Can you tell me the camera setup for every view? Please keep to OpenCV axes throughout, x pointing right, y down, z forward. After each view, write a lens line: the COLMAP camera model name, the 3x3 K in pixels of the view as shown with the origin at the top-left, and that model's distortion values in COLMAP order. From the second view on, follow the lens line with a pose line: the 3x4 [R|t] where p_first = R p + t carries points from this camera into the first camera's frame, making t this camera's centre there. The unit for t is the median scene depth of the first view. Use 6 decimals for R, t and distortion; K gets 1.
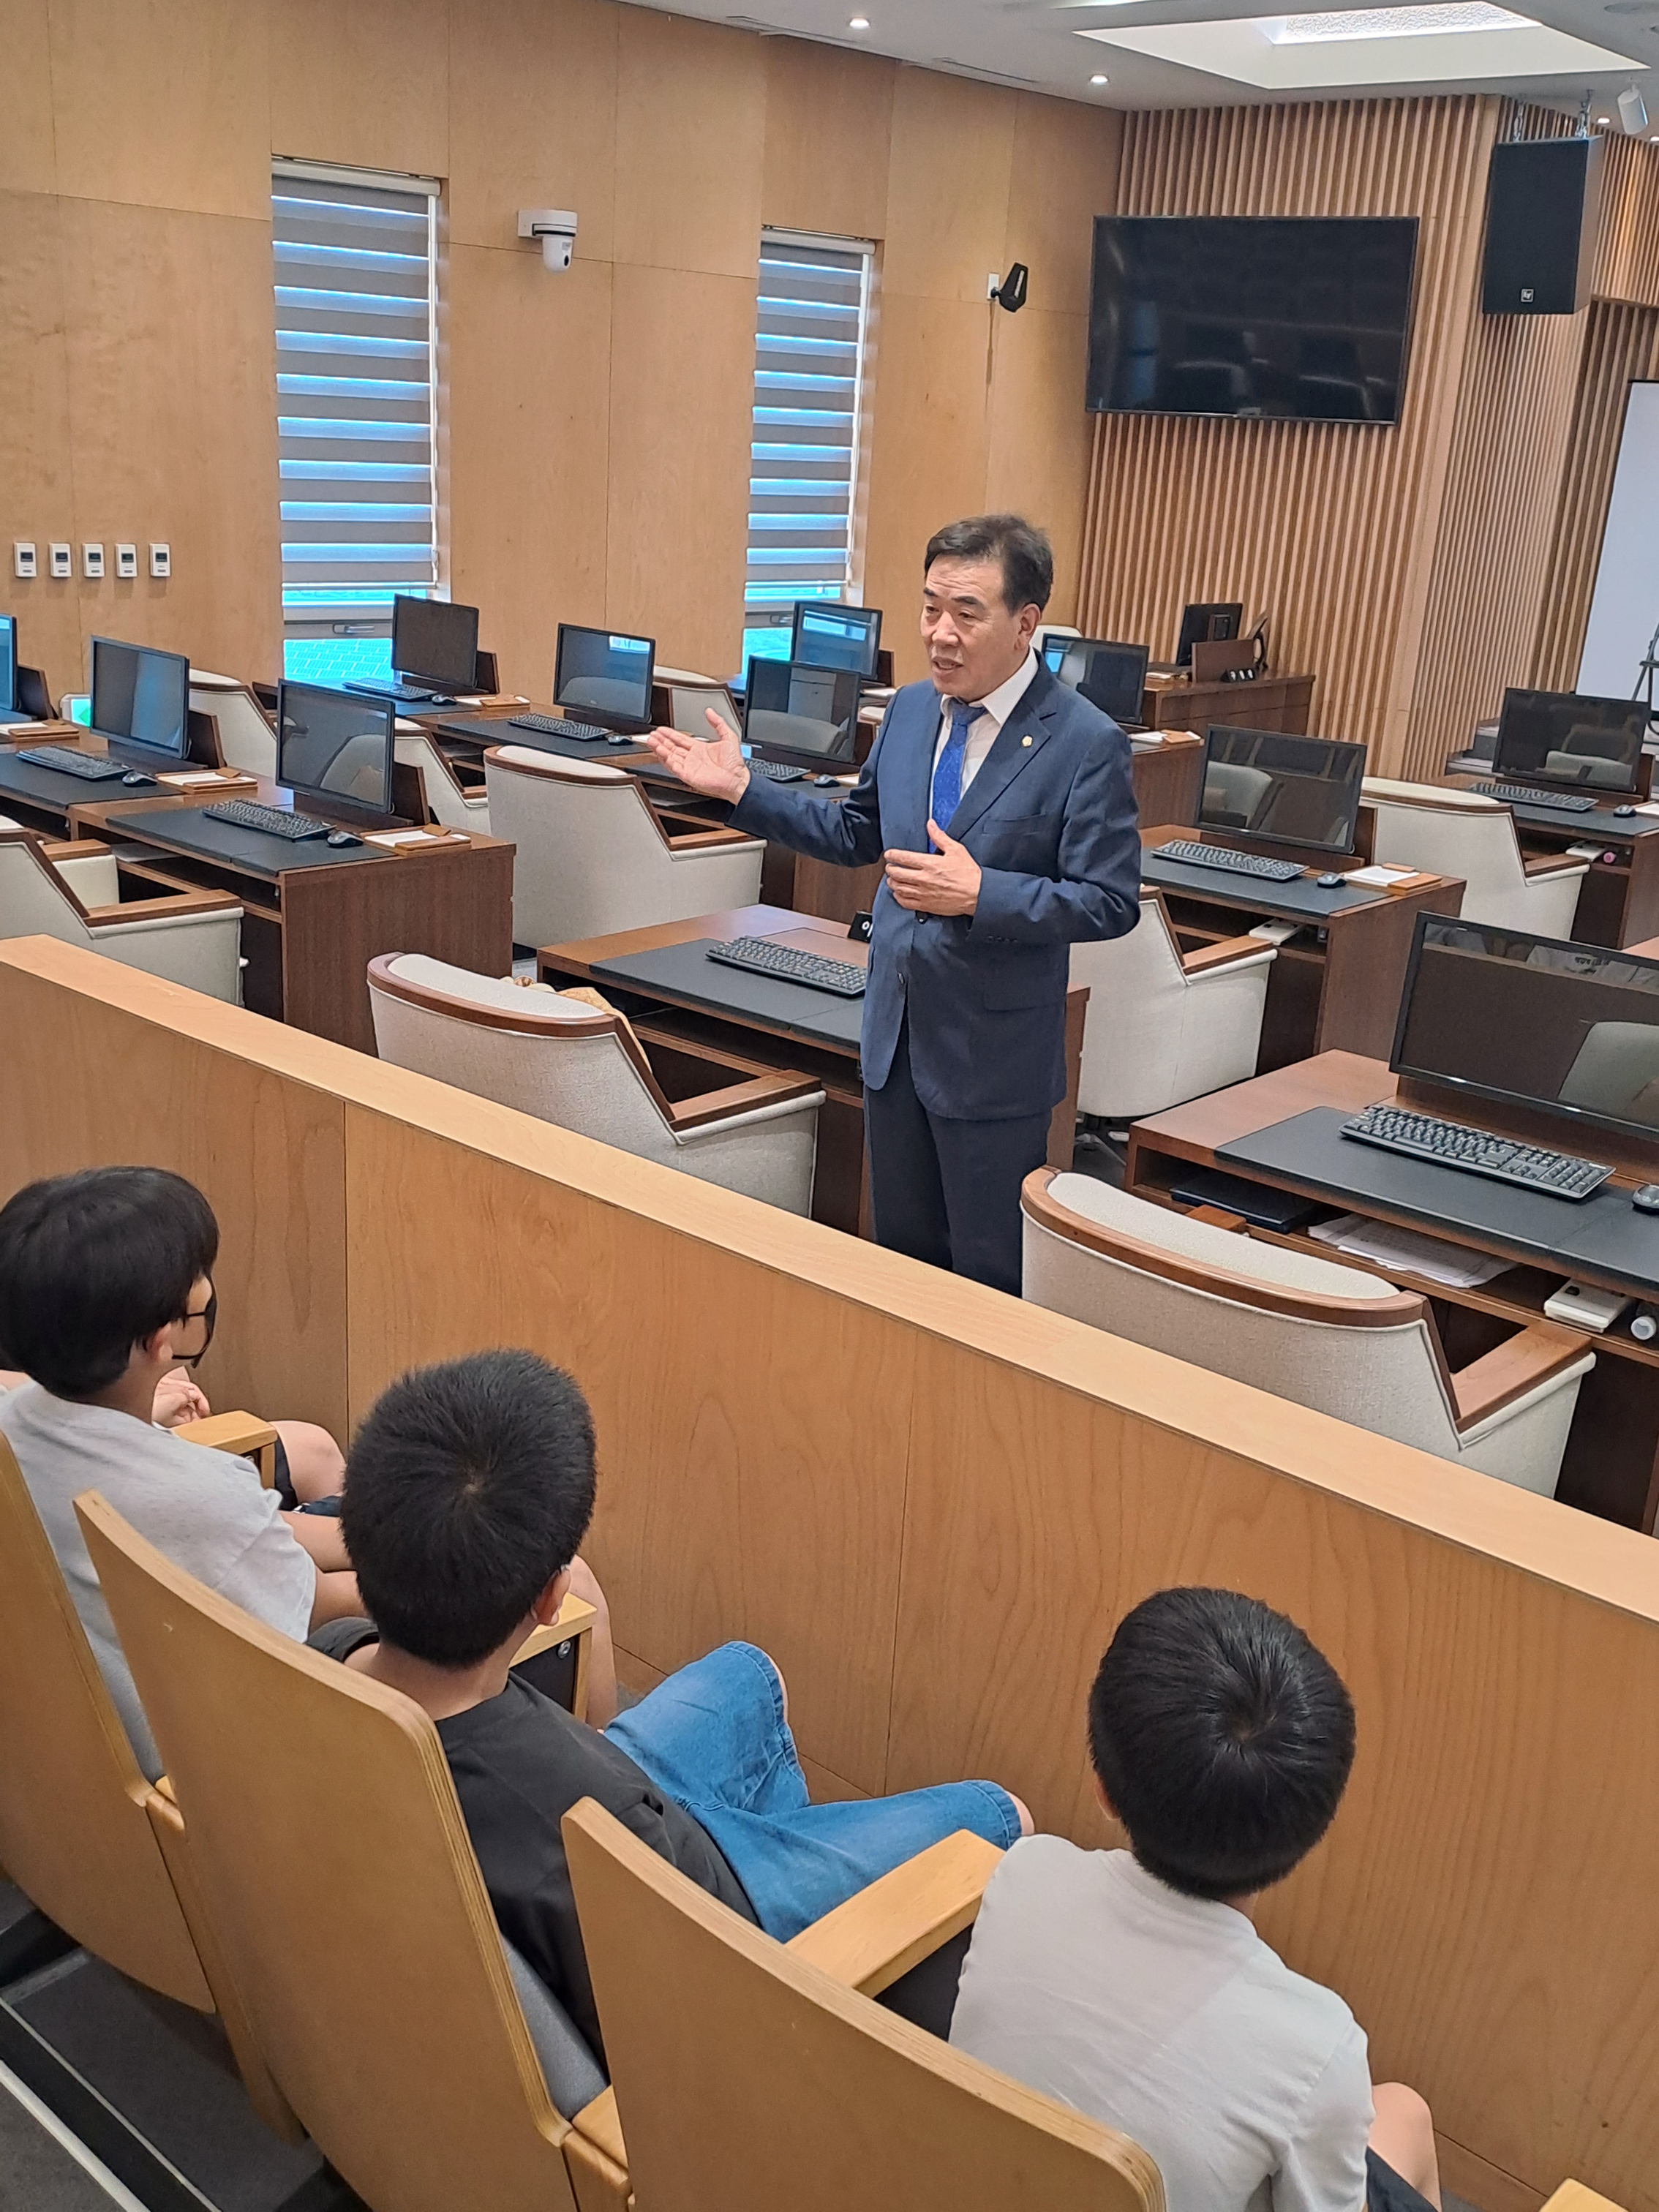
lens RADIAL K [[2172.0, 0, 829.5], [0, 2172.0, 1106.0], [0, 0, 1]] dist [0.143174, -0.258233]
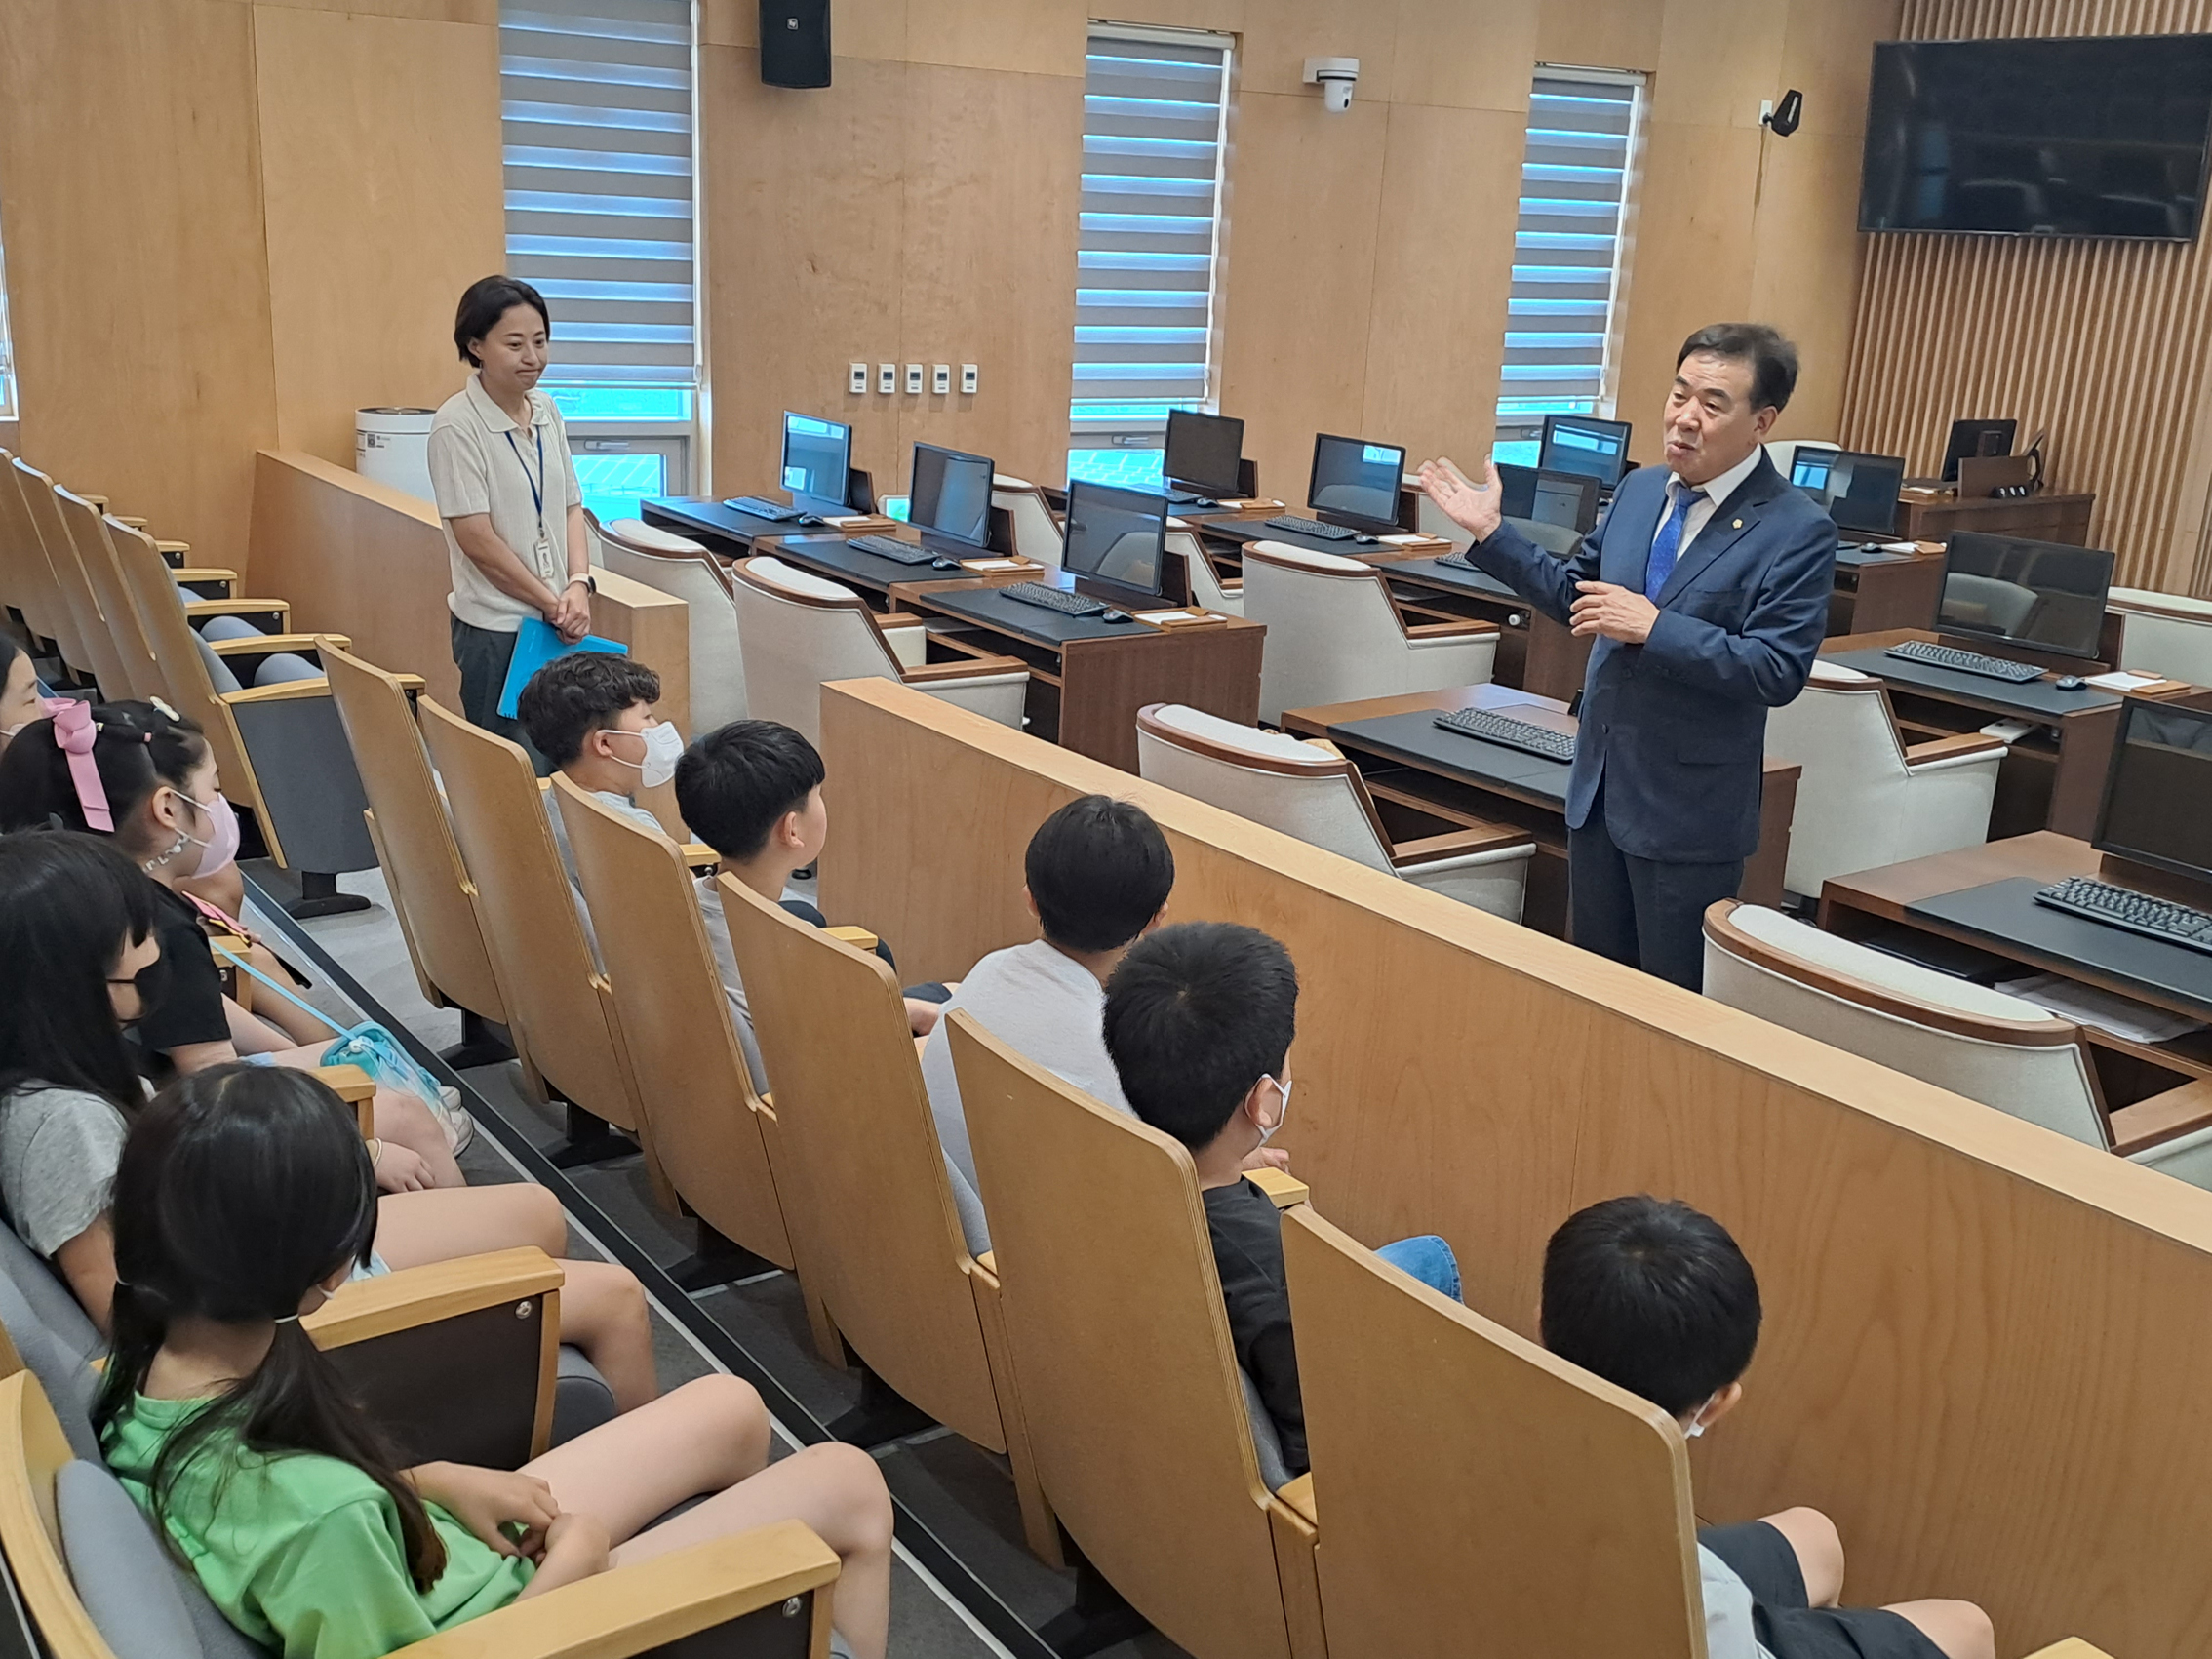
lens RADIAL K [[2172.0, 0, 1061.3], [0, 2172.0, 818.4], [0, 0, 1]] dist [0.143174, -0.258233]
pose [[0.972687, 0.049831, -0.226709, 0.007738], [-0.060664, 0.997313, -0.041065, 0.021488], [0.224054, 0.053697, 0.973096, -0.069436]]
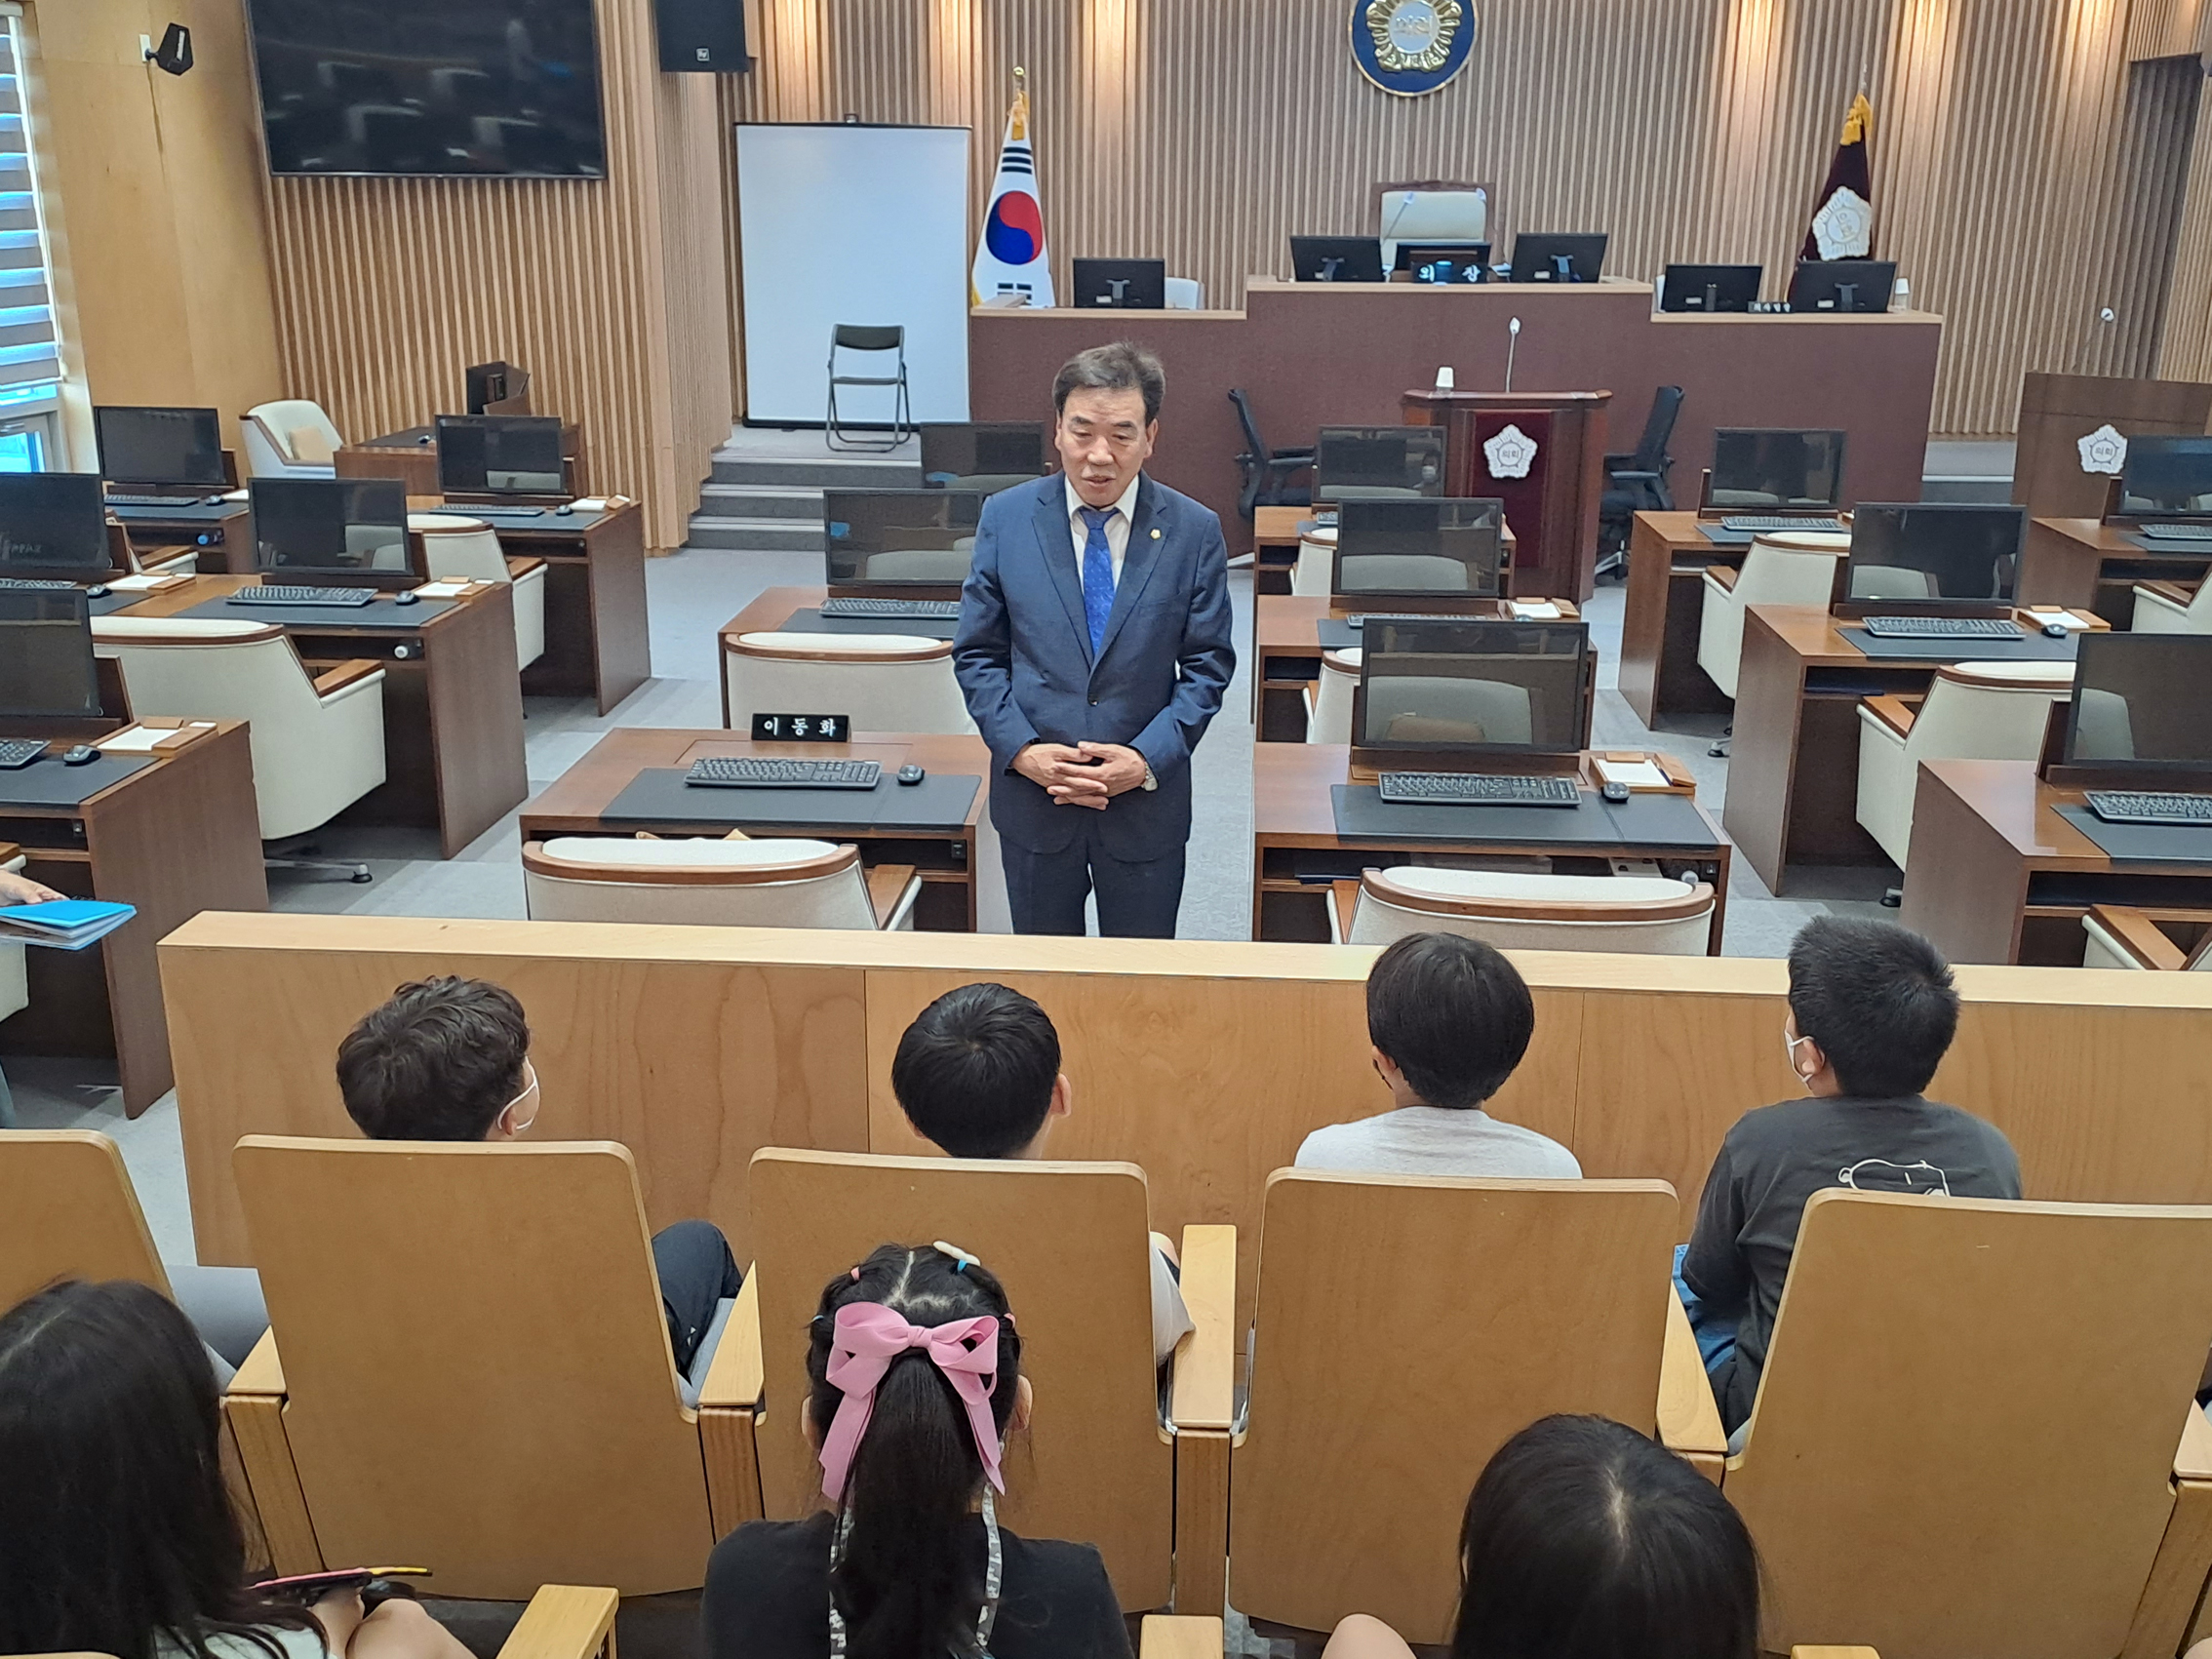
lens RADIAL K [[2157.9, 0, 1105.4], [0, 2157.9, 830.6], [0, 0, 1]] dist [0.099894, -0.008001]
pose [[0.799029, -0.231267, 0.555038, -0.278605], [0.224799, 0.971034, 0.080981, -0.050647], [-0.557690, 0.060066, 0.827873, 0.025701]]
